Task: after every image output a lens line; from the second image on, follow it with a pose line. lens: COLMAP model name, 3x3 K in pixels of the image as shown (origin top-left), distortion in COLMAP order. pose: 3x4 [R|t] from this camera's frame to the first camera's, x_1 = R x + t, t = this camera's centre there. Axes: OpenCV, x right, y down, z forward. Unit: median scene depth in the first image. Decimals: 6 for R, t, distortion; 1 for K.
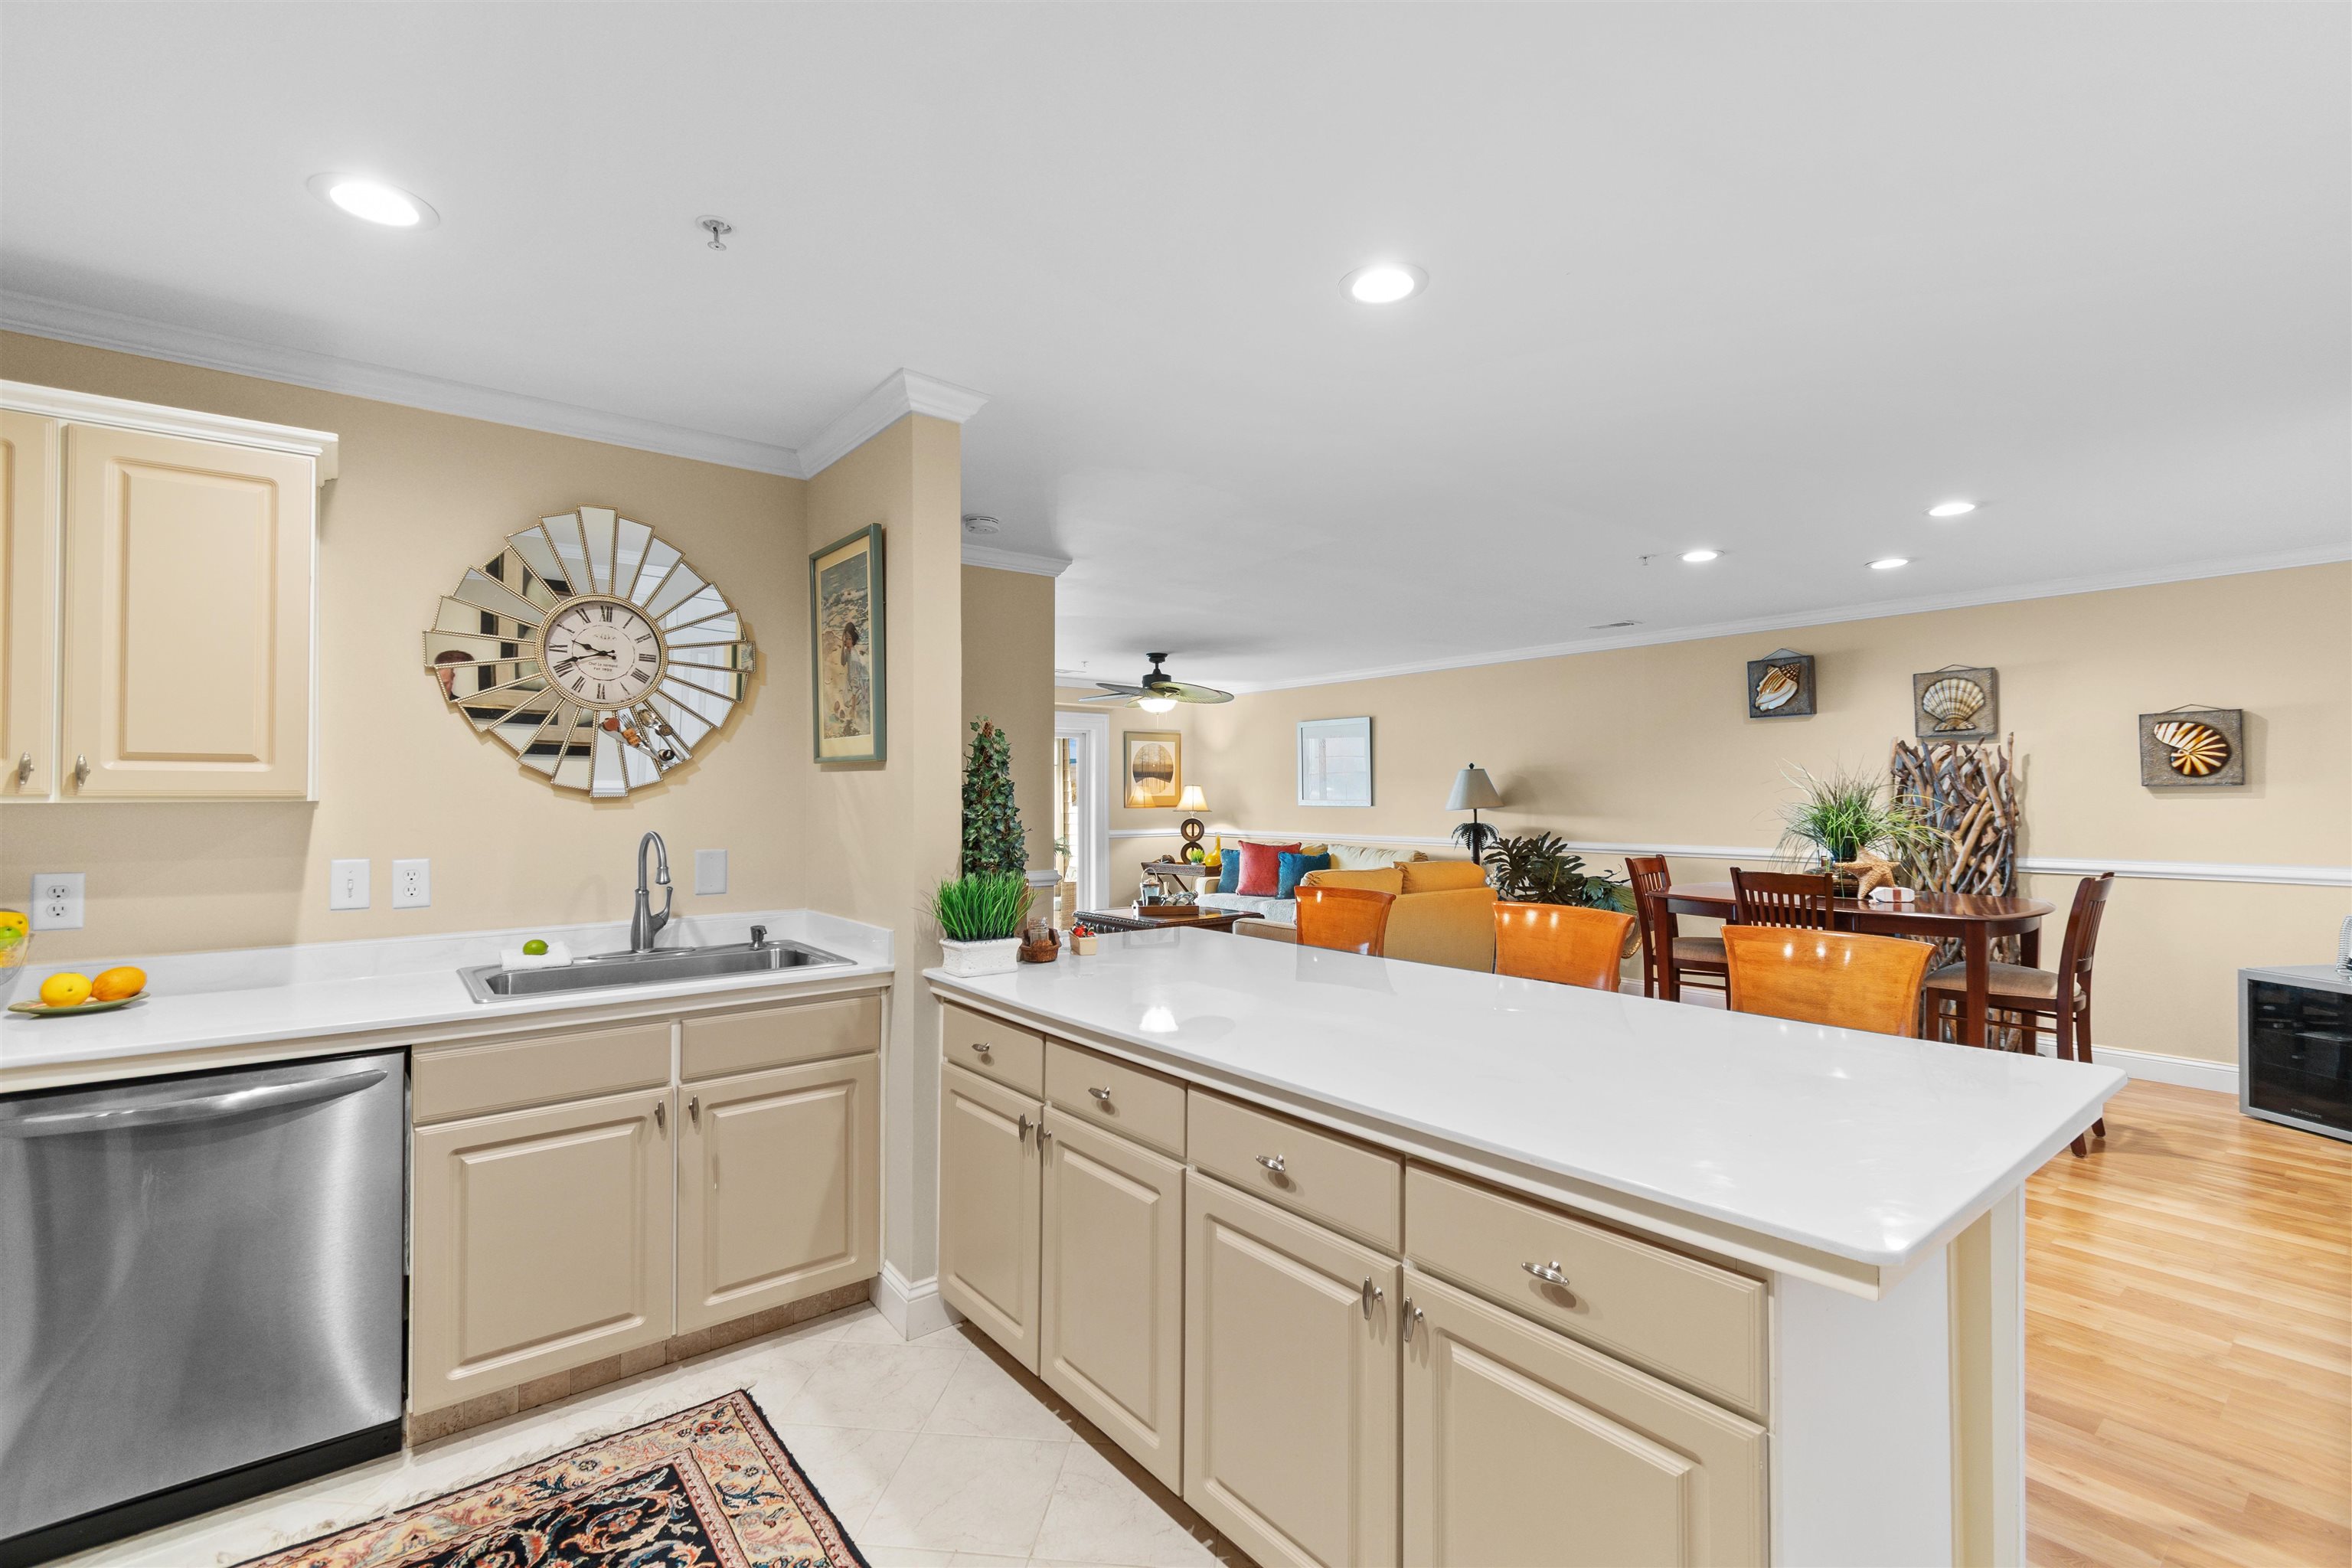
lens RADIAL K [[1027.5, 0, 1182.2], [0, 1027.5, 786.7], [0, 0, 1]] dist [0.001810, -0.000684]
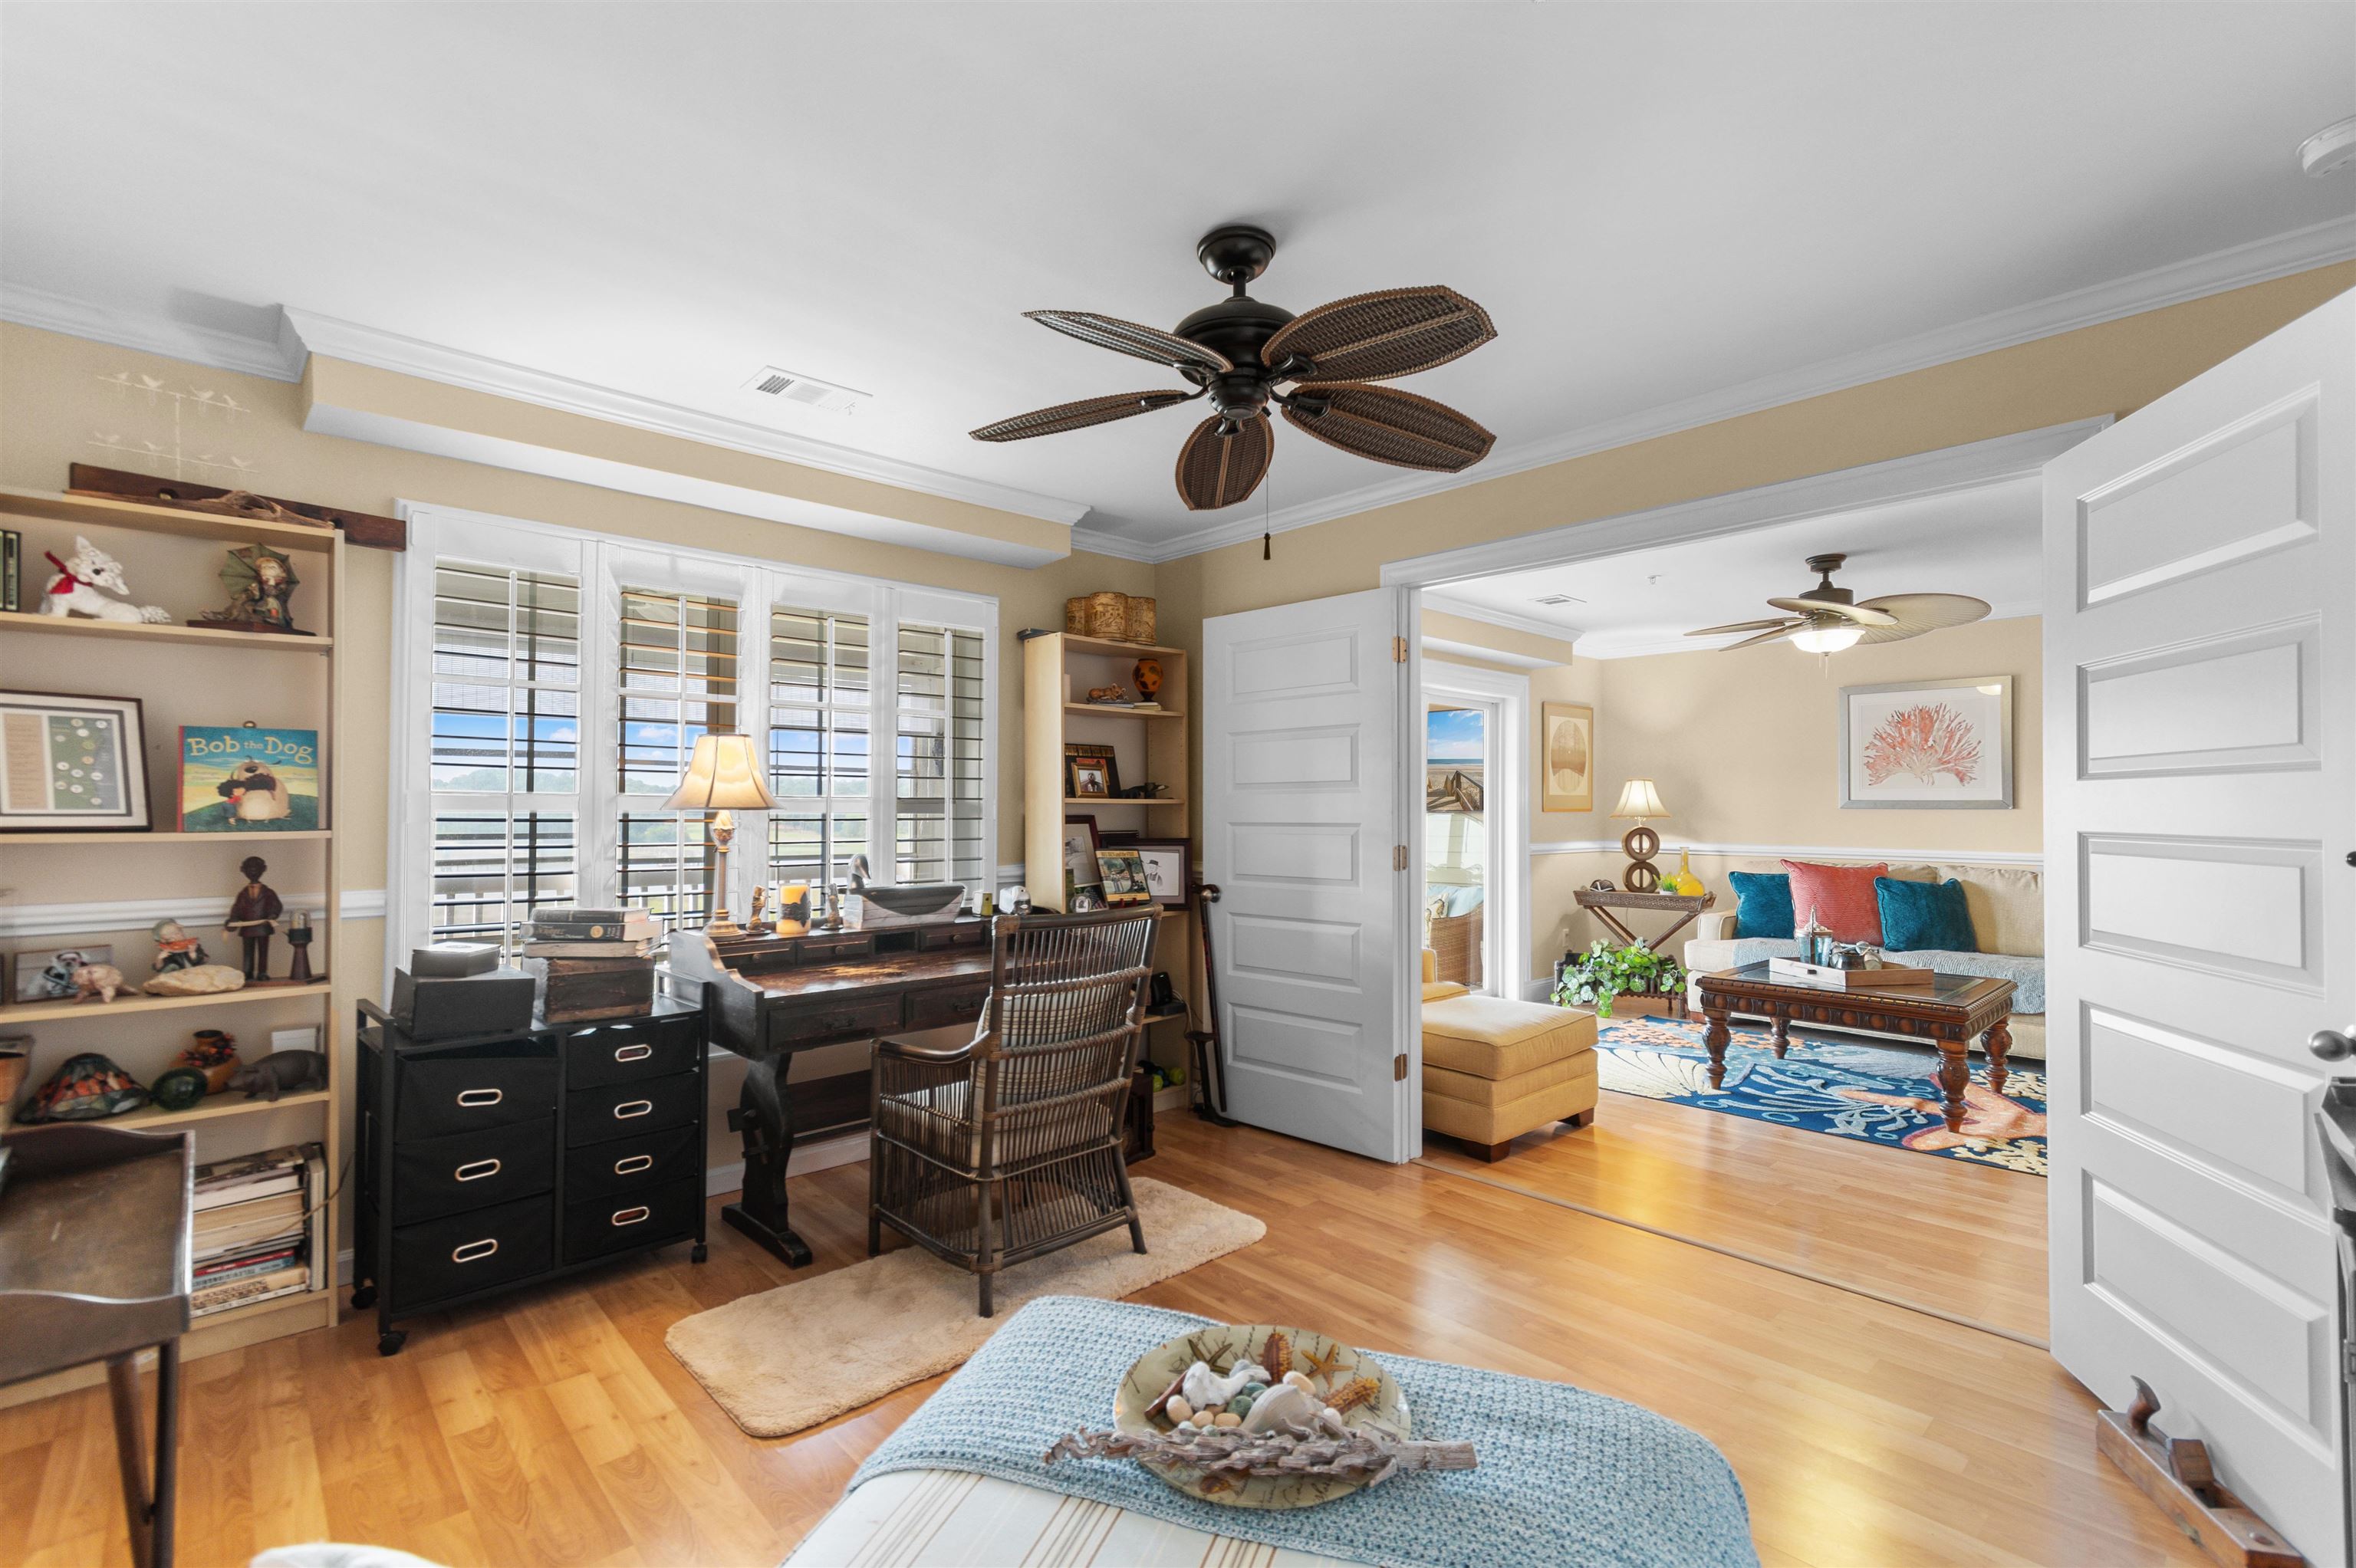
lens RADIAL K [[1052.7, 0, 1185.3], [0, 1052.7, 793.1], [0, 0, 1]] dist [0.003073, -0.000067]
pose [[0.997327, 0.006353, 0.072788, -0.667146], [-0.005911, 0.999963, -0.006296, 0.026177], [-0.072826, 0.005849, 0.997328, 0.585585]]
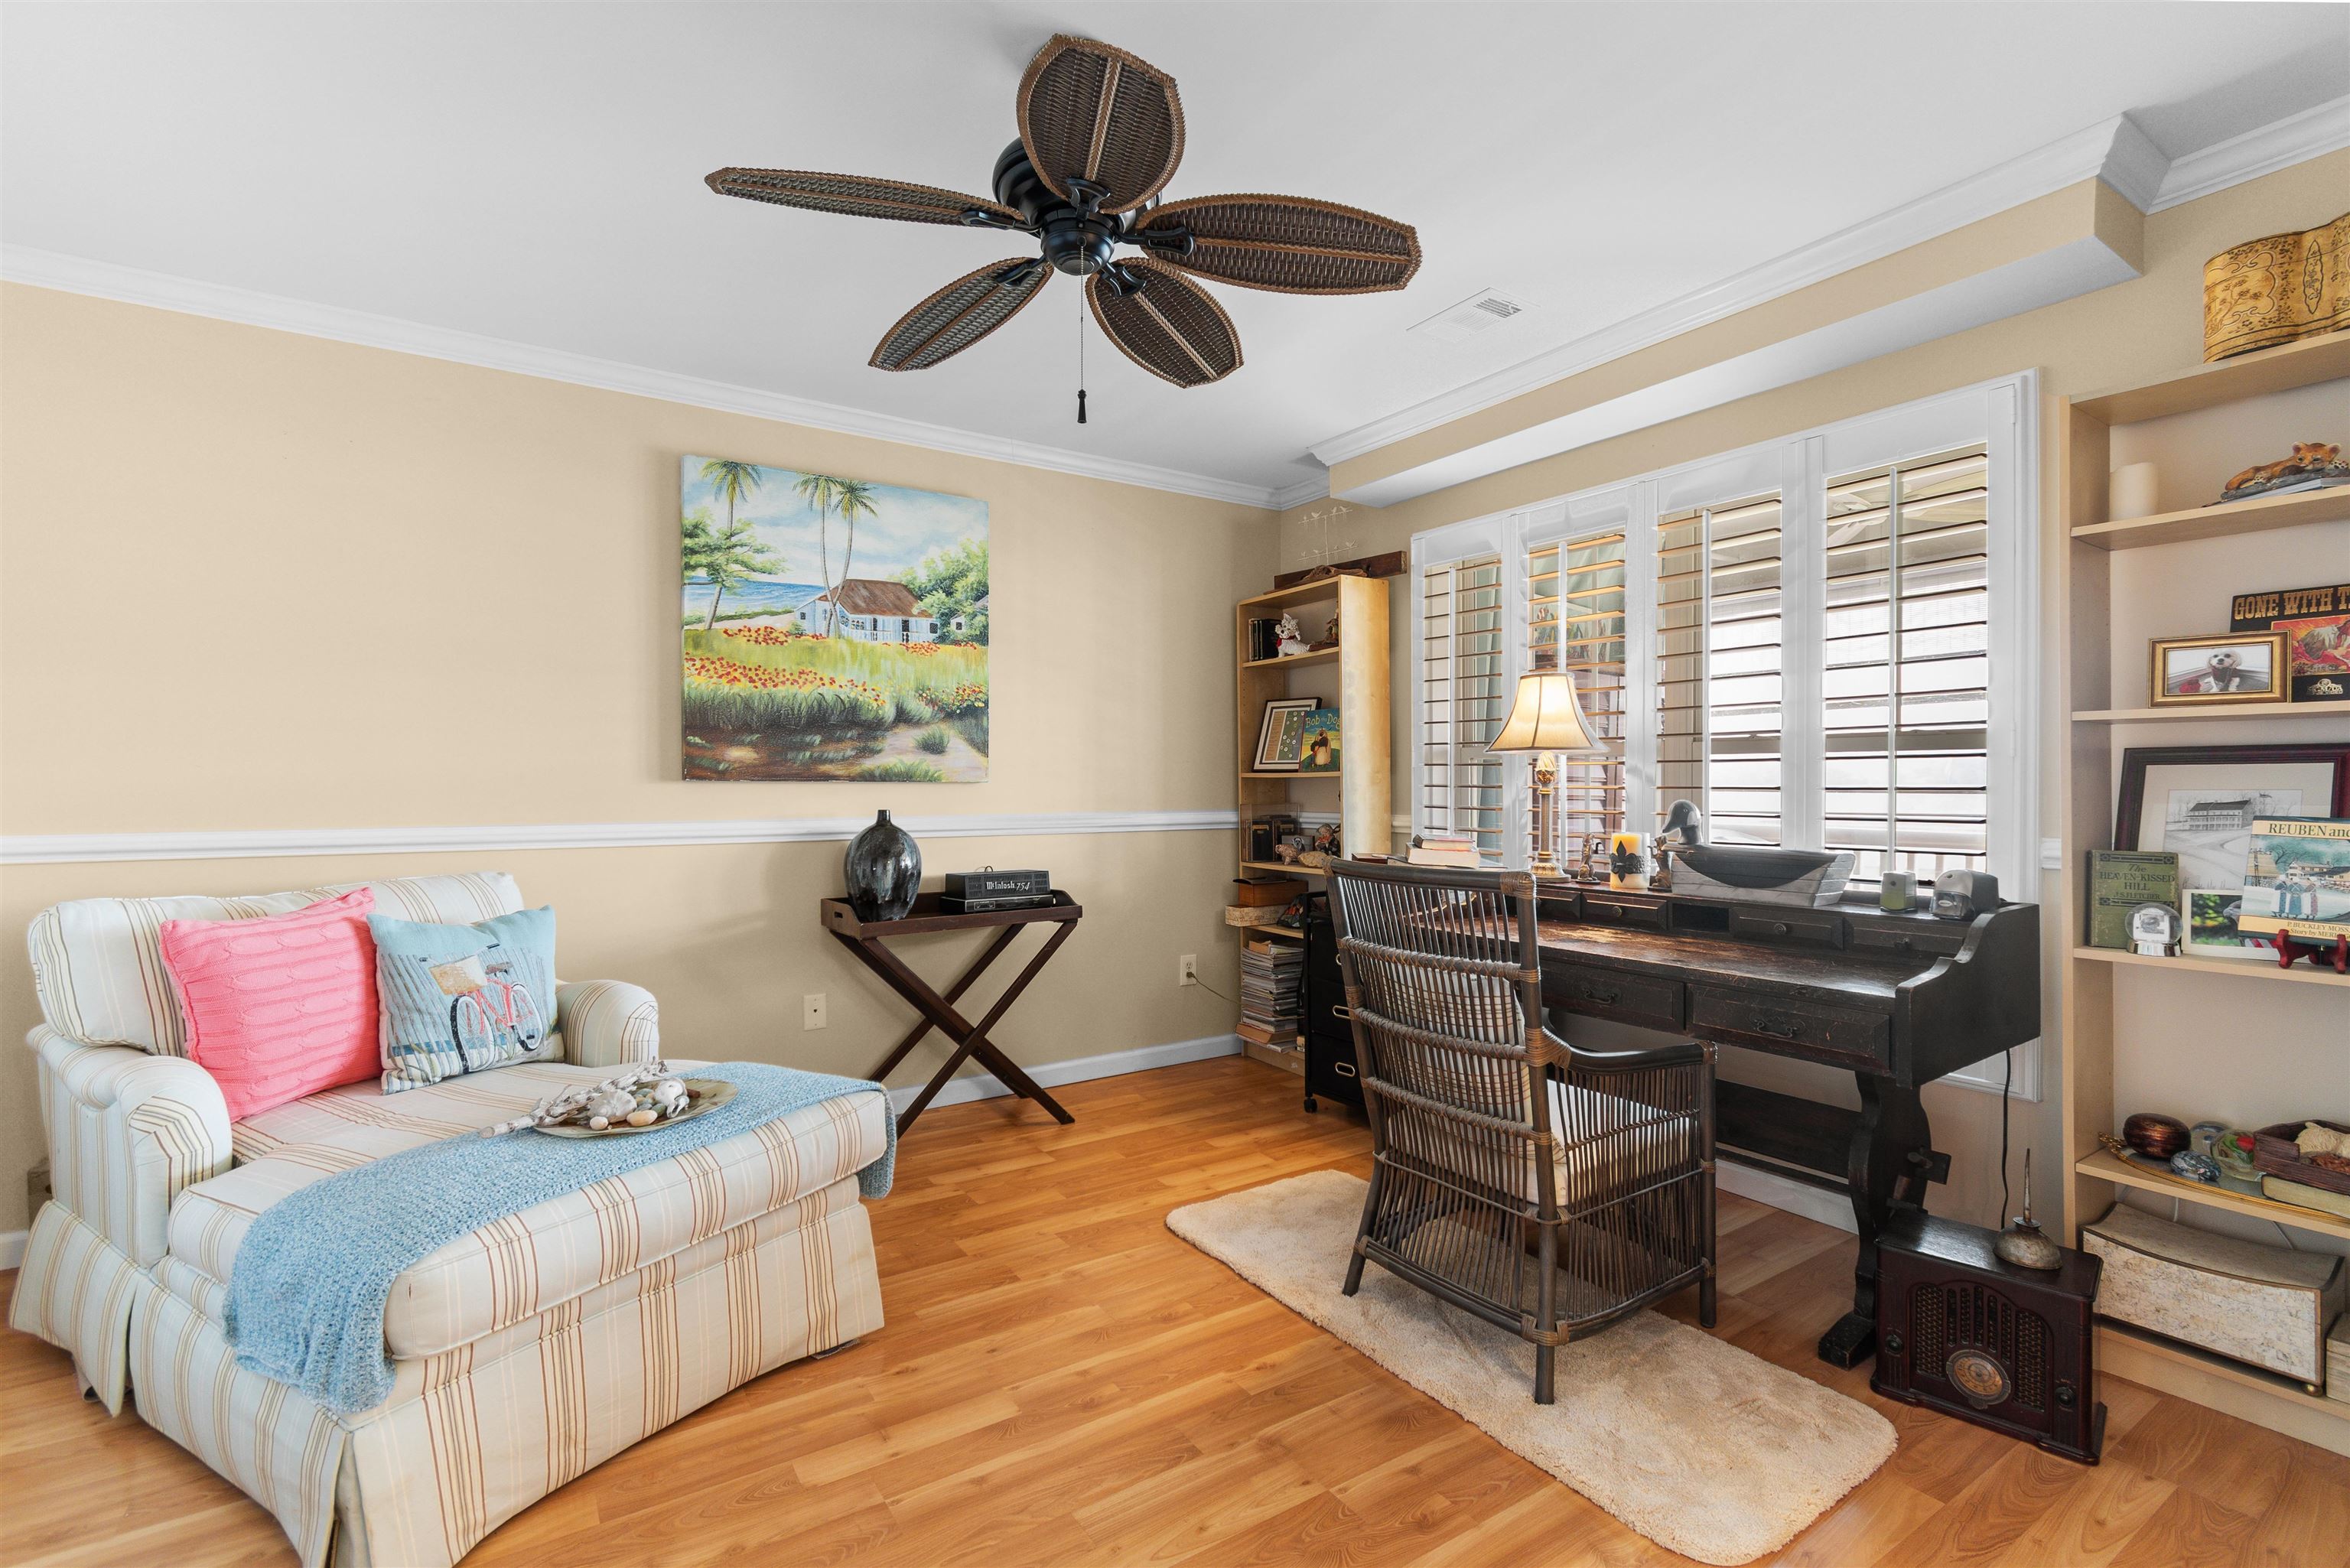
lens RADIAL K [[1050.1, 0, 1175.0], [0, 1050.1, 784.0], [0, 0, 1]] dist [0.001454, -0.000118]
pose [[-0.099220, 0.005002, -0.995053, -0.266225], [0.011058, 0.999931, 0.003924, 0.047622], [0.995004, -0.010614, -0.099268, 1.062882]]
